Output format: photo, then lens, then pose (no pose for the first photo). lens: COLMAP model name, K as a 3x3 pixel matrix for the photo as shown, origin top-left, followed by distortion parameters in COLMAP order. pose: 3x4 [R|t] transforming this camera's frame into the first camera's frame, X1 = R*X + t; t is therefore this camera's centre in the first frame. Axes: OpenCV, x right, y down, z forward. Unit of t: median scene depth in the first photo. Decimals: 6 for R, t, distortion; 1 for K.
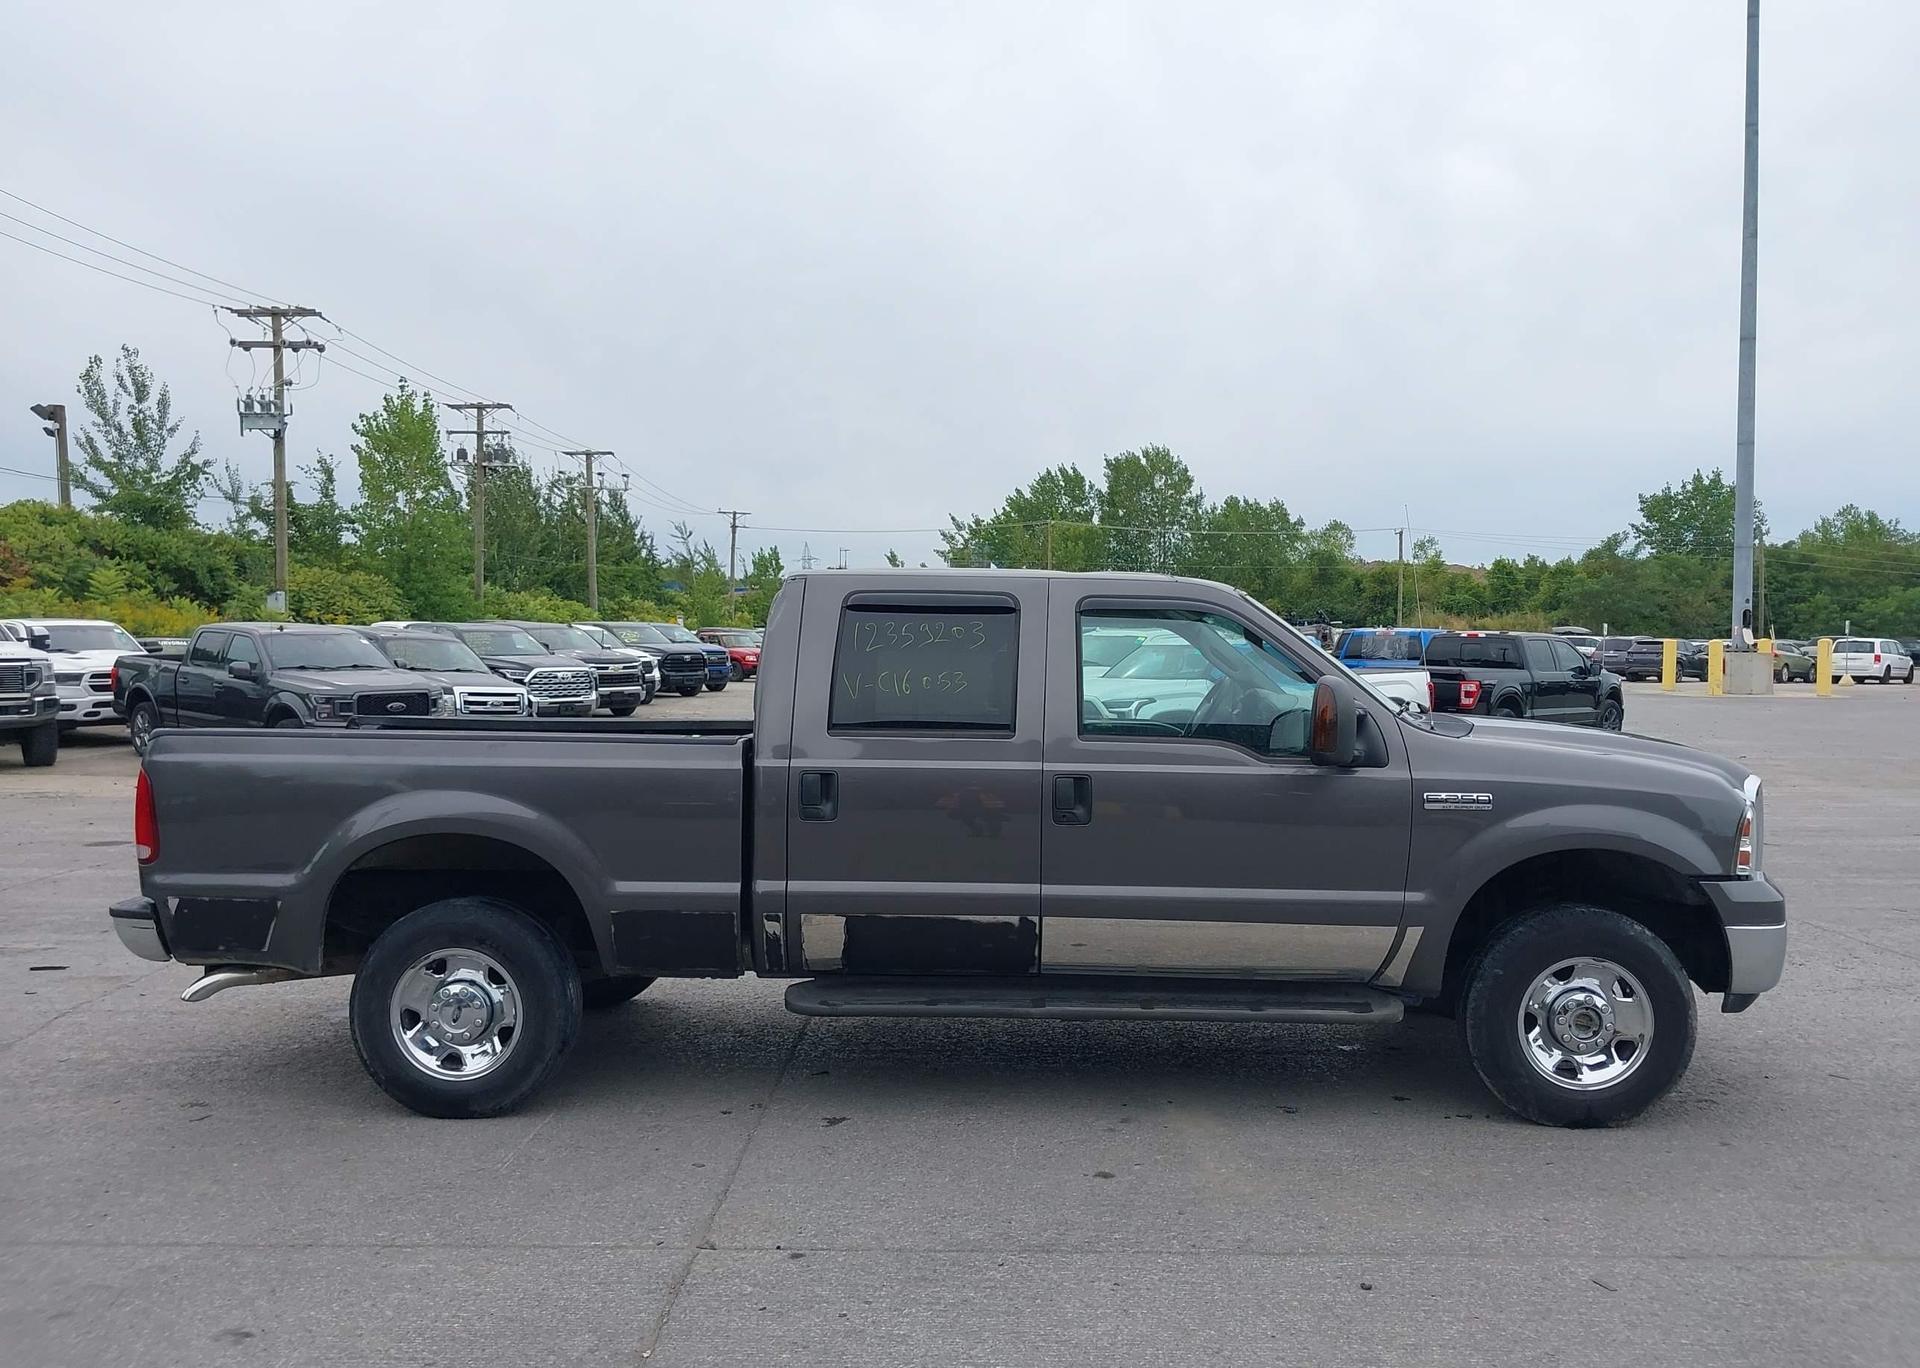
lens RADIAL K [[1506.6, 0, 968.4], [0, 1506.6, 674.9], [0, 0, 1]] dist [0.032036, -0.037838]
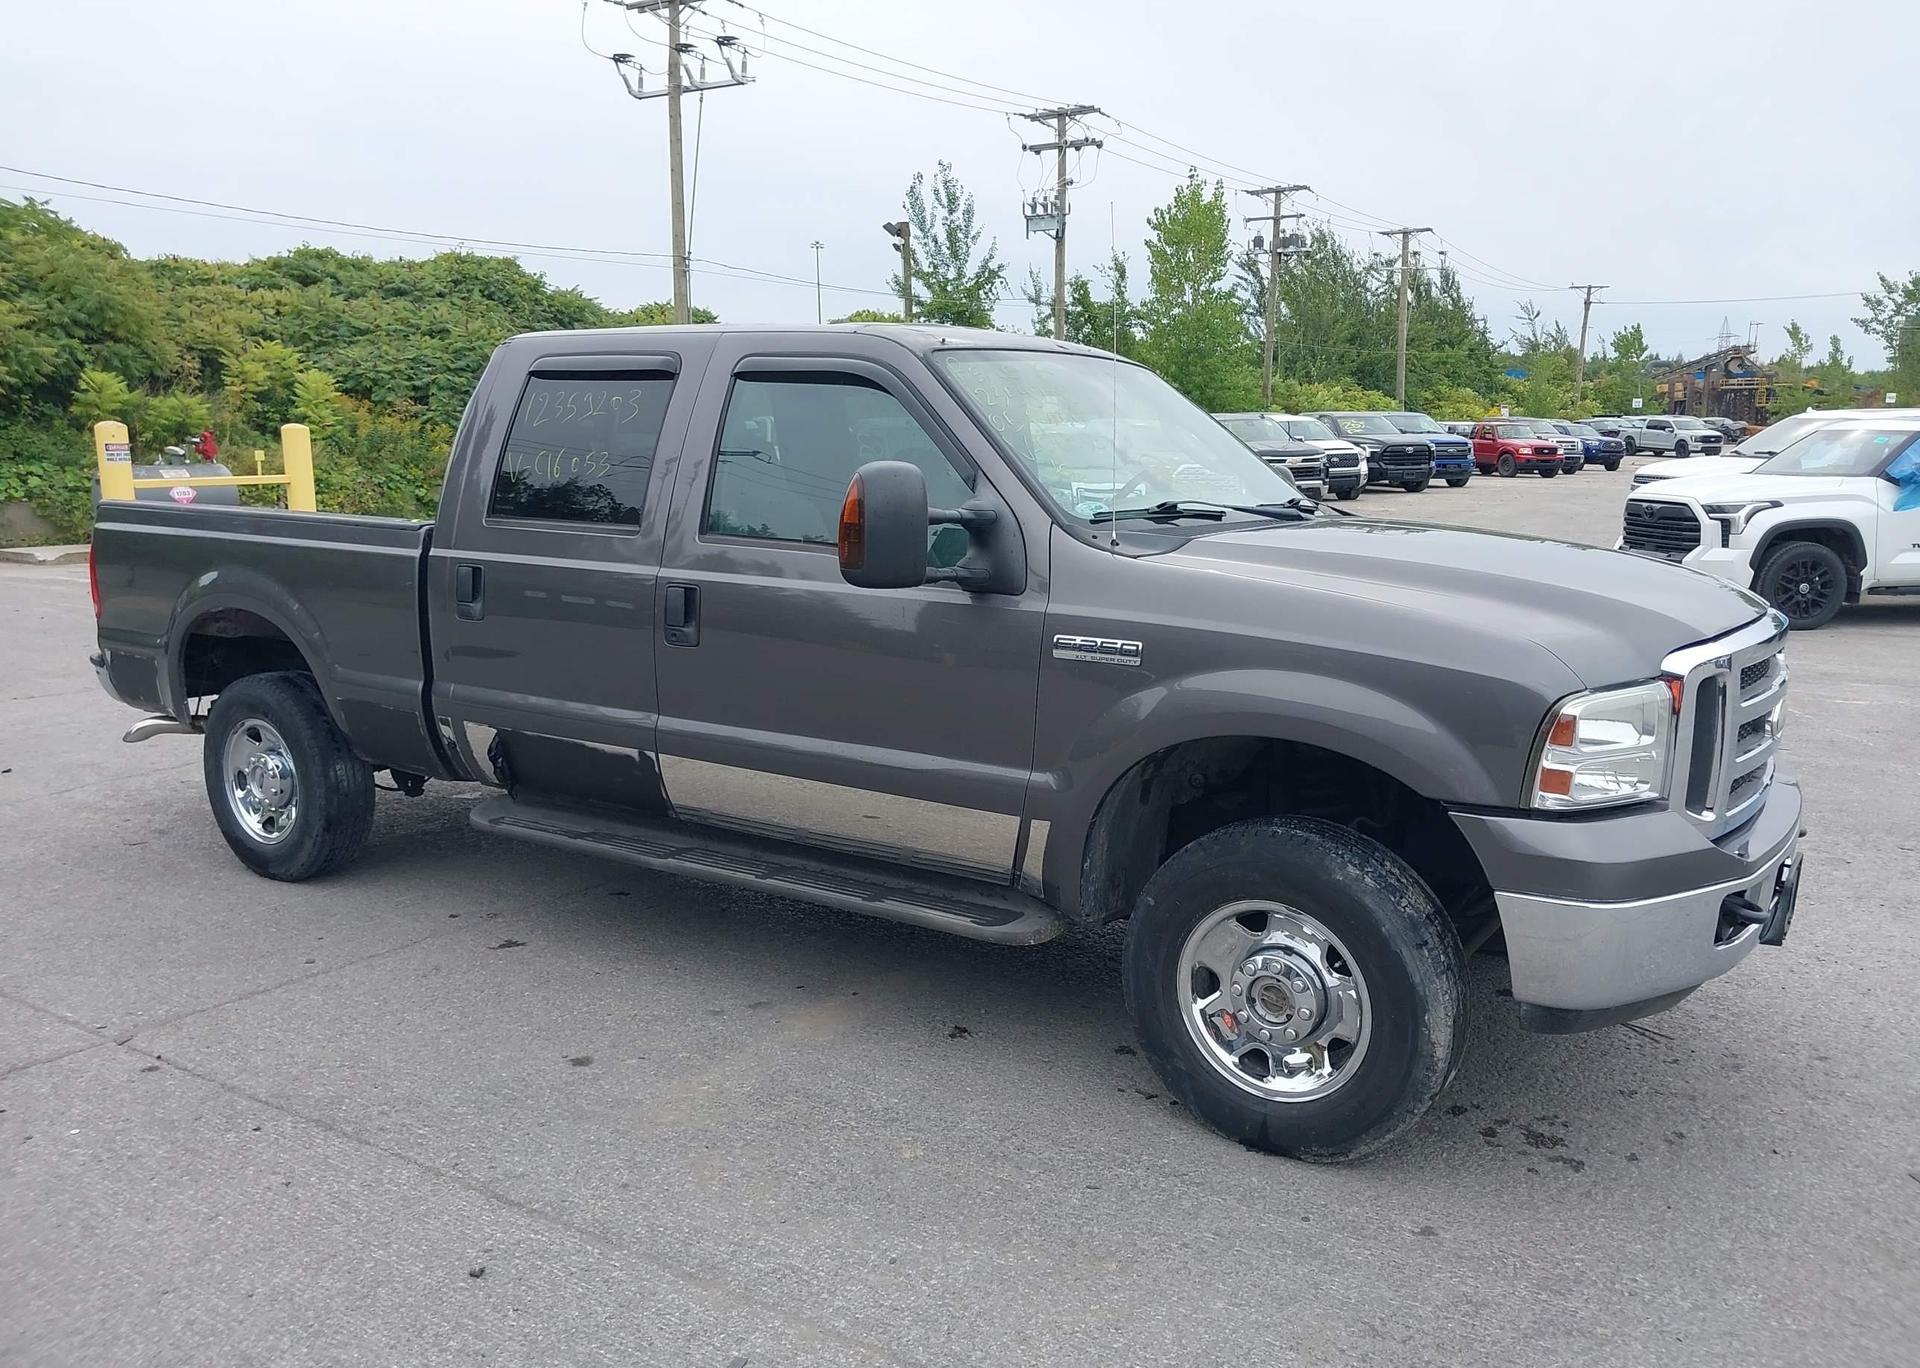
lens RADIAL K [[1506.6, 0, 964.3], [0, 1506.6, 696.5], [0, 0, 1]] dist [0.032036, -0.037838]
pose [[0.843219, 0.089153, -0.530126, 0.075165], [-0.009199, 0.988400, 0.151592, 0.000185], [0.537492, -0.122949, 0.834258, 0.047136]]
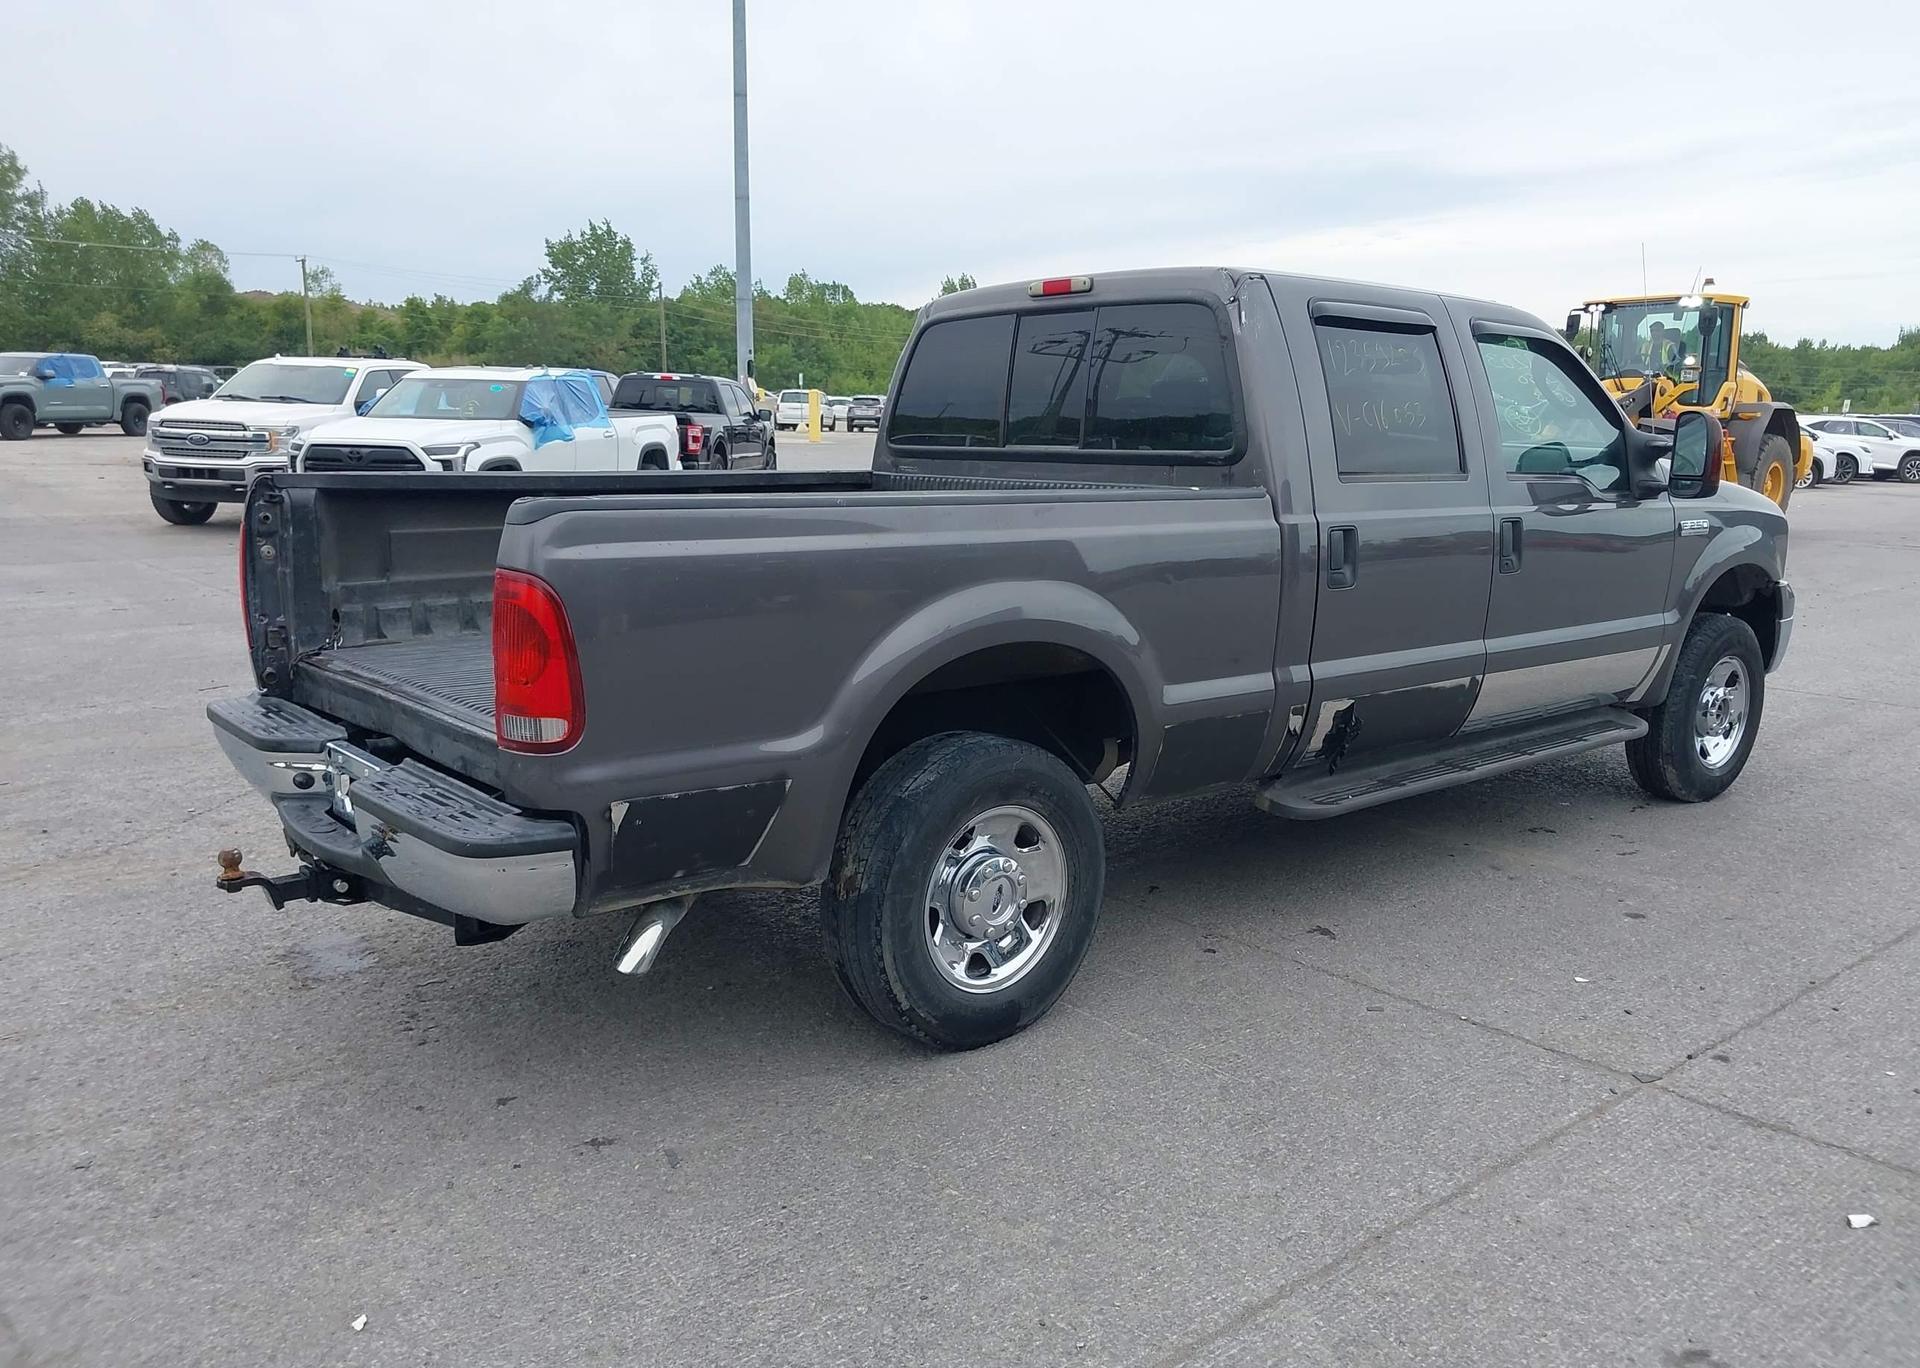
lens RADIAL K [[1506.6, 0, 996.0], [0, 1506.6, 696.1], [0, 0, 1]] dist [0.032036, -0.037838]
pose [[0.745187, -0.114655, 0.656925, -0.093860], [-0.005030, 0.984114, 0.177466, 0.001147], [-0.666837, -0.135550, 0.732772, 0.061013]]
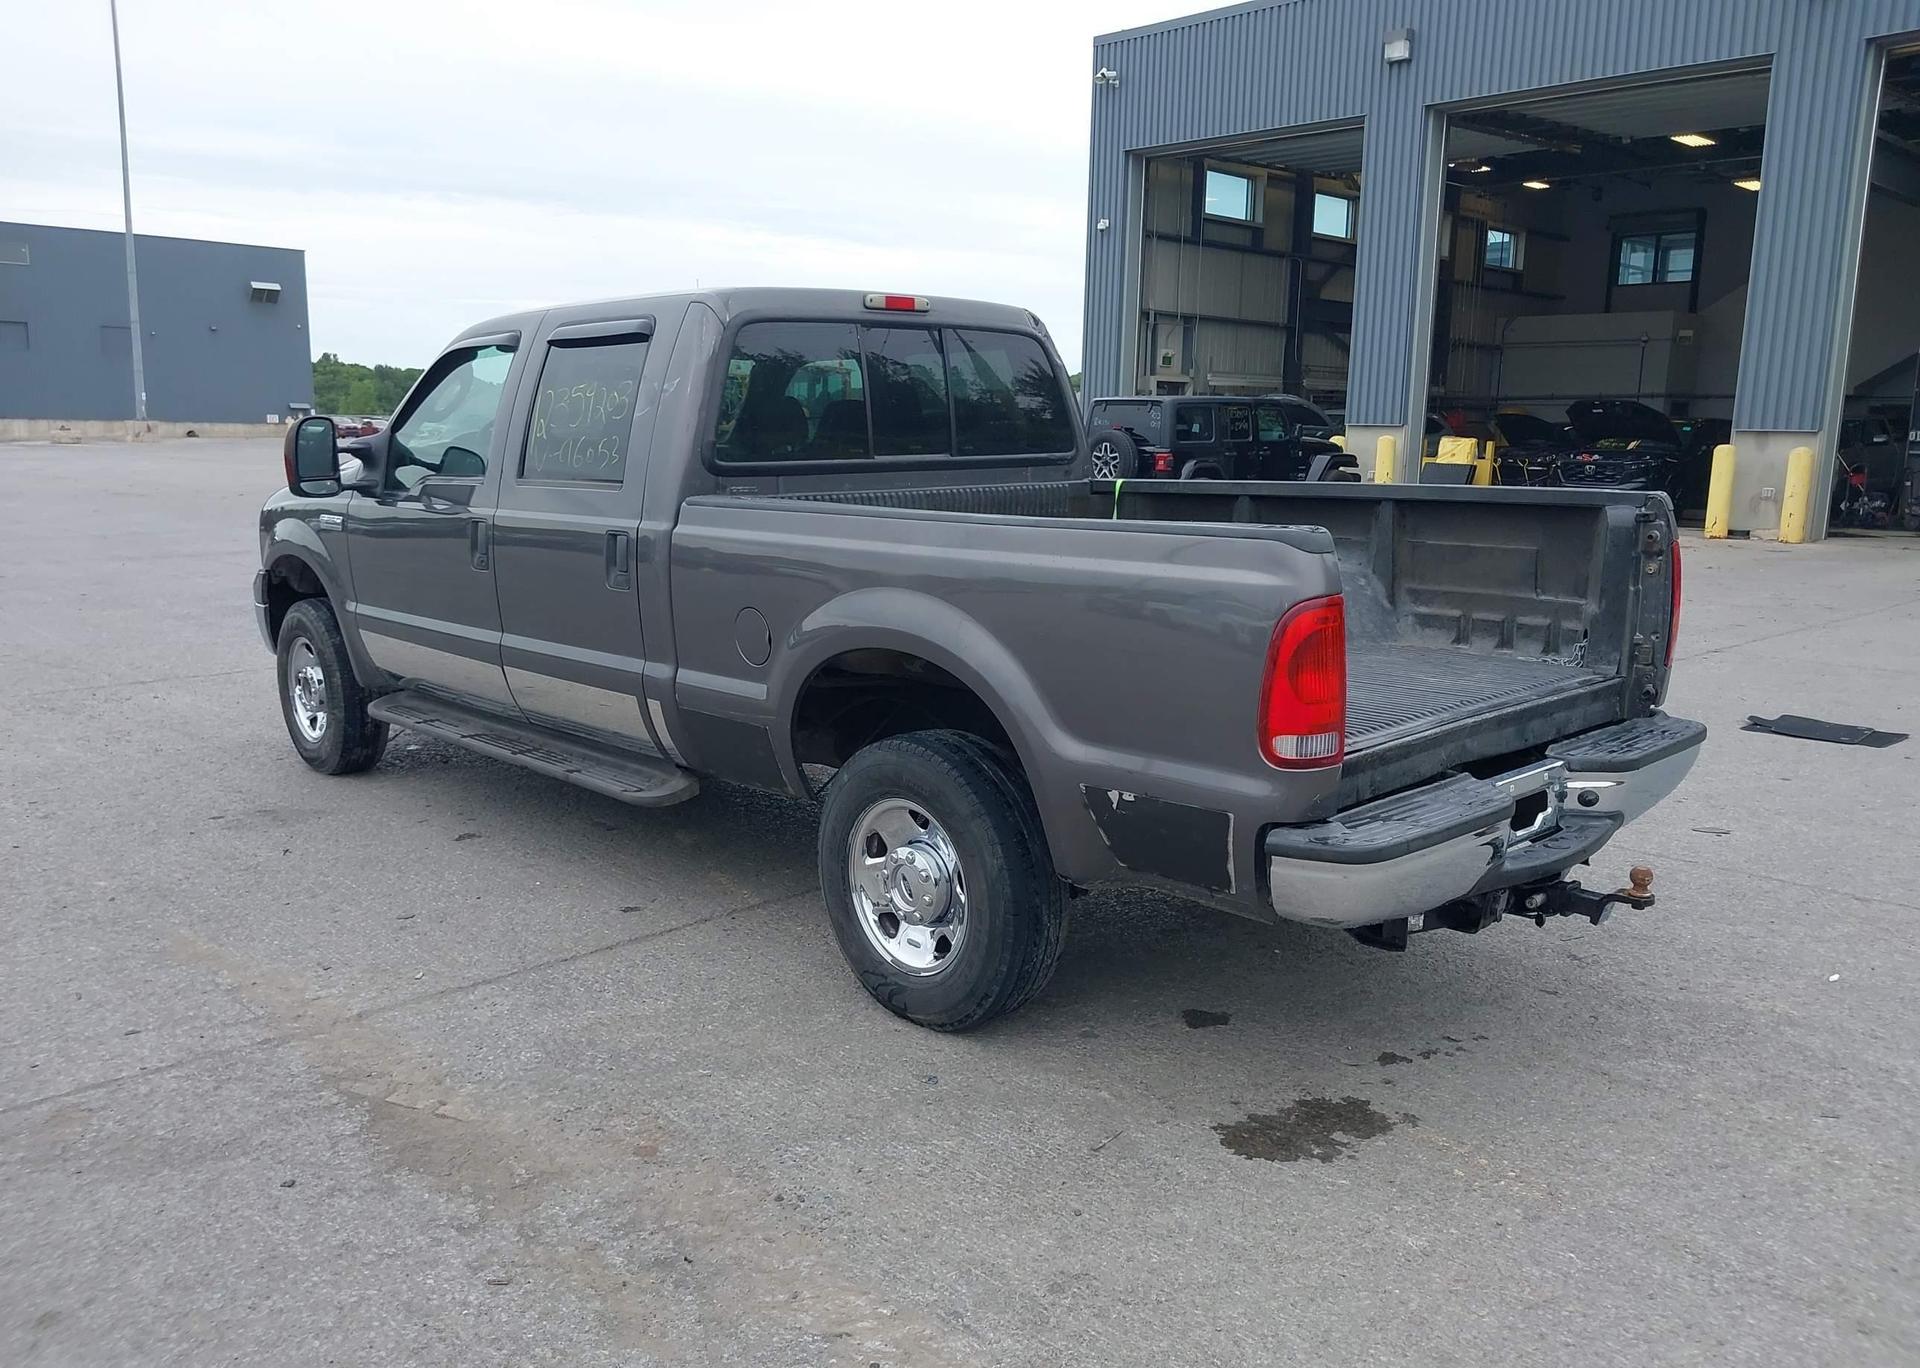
lens RADIAL K [[1506.6, 0, 964.8], [0, 1506.6, 695.2], [0, 0, 1]] dist [0.032036, -0.037838]
pose [[-0.700514, -0.134593, 0.700831, -0.102556], [0.005329, 0.981040, 0.193734, -0.001597], [-0.713619, 0.139448, -0.686515, 0.219265]]
